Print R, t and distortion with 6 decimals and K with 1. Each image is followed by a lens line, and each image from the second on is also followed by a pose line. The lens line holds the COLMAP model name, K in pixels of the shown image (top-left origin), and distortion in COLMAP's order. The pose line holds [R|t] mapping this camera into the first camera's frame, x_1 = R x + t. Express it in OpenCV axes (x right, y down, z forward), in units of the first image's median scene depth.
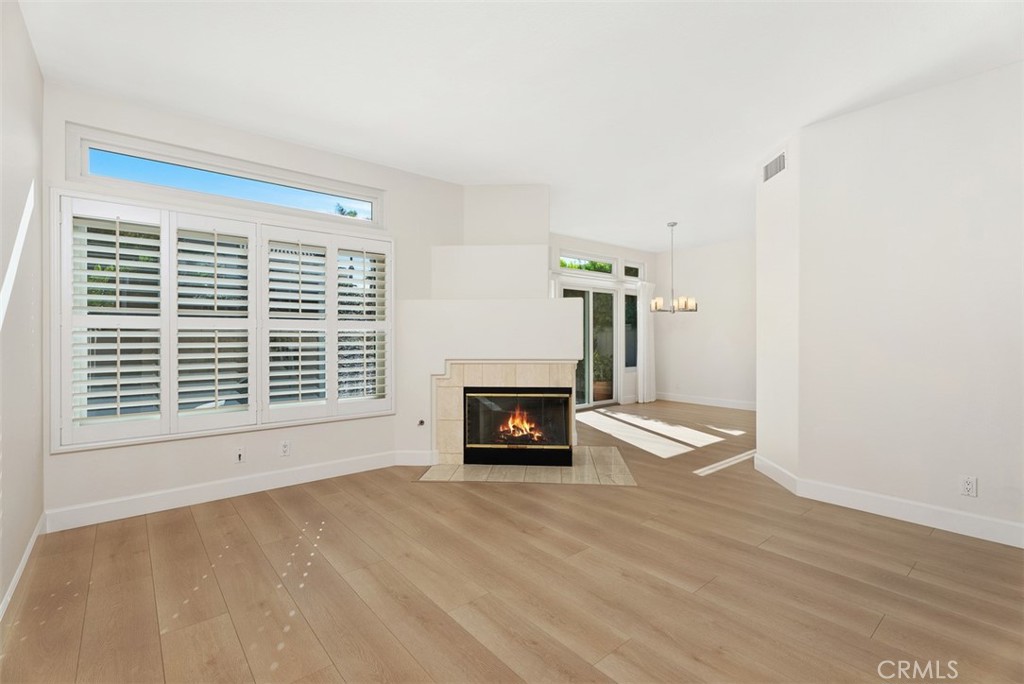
lens RADIAL K [[455.9, 0, 512.0], [0, 455.9, 337.8], [0, 0, 1]] dist [0.000172, 0.000273]
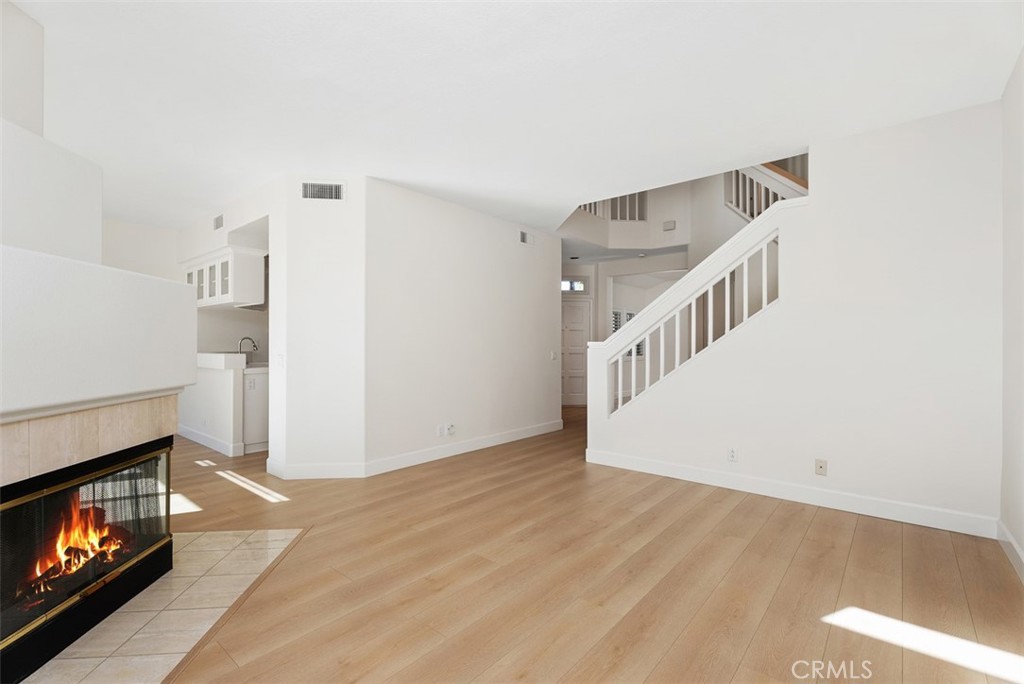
lens RADIAL K [[455.9, 0, 512.0], [0, 455.9, 337.8], [0, 0, 1]] dist [0.000172, 0.000273]
pose [[-0.160390, 0.015800, 0.986927, -0.572923], [0.003699, 0.999874, -0.015406, -0.007288], [-0.987047, 0.001180, -0.160428, 0.714902]]
